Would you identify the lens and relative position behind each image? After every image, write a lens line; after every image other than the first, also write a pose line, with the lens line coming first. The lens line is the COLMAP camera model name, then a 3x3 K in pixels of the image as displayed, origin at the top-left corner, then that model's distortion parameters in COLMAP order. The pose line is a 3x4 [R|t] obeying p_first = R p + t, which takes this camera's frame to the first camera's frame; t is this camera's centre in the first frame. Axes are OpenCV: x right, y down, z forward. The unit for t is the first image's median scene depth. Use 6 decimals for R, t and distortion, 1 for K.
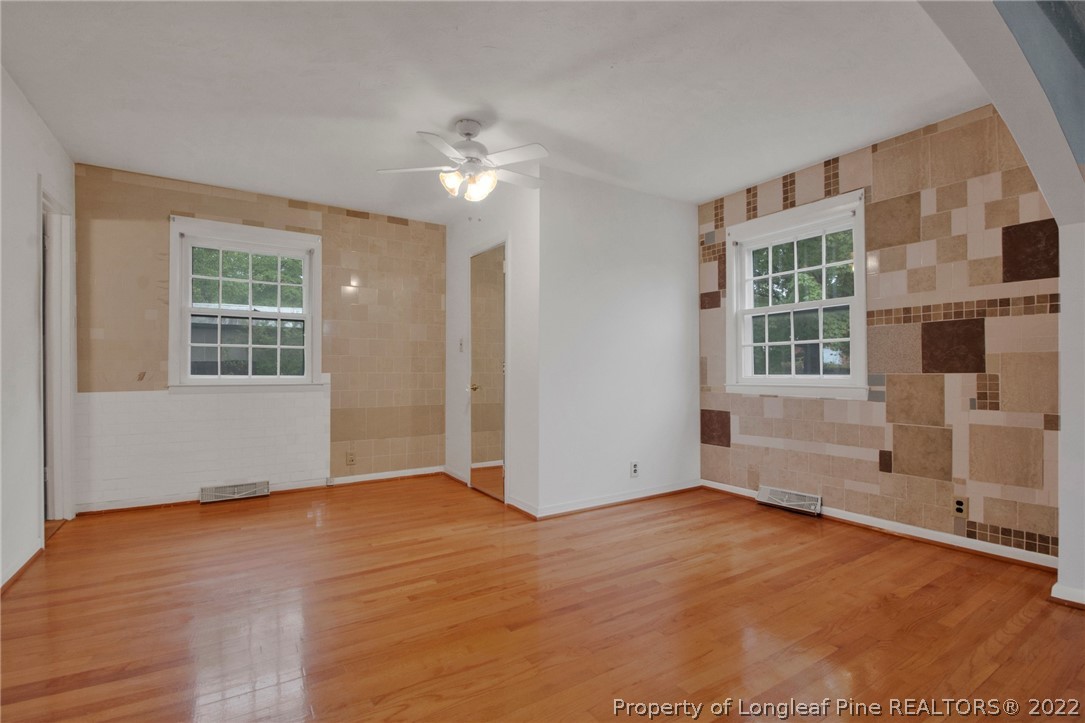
lens RADIAL K [[497.7, 0, 546.5], [0, 497.7, 365.2], [0, 0, 1]] dist [0.005299, -0.010612]
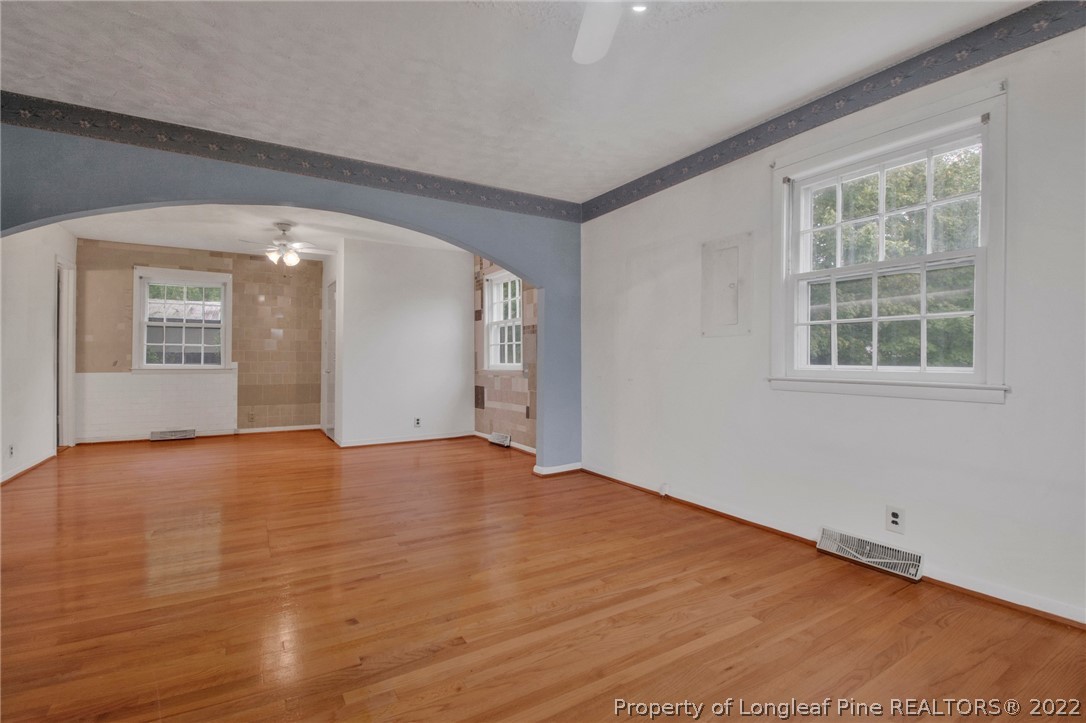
lens RADIAL K [[498.1, 0, 540.1], [0, 498.1, 350.6], [0, 0, 1]] dist [0.005299, -0.010612]
pose [[0.999765, 0.000939, -0.021655, 0.619111], [-0.001158, 0.999948, -0.010124, -0.005044], [0.021644, 0.010146, 0.999714, -0.610259]]
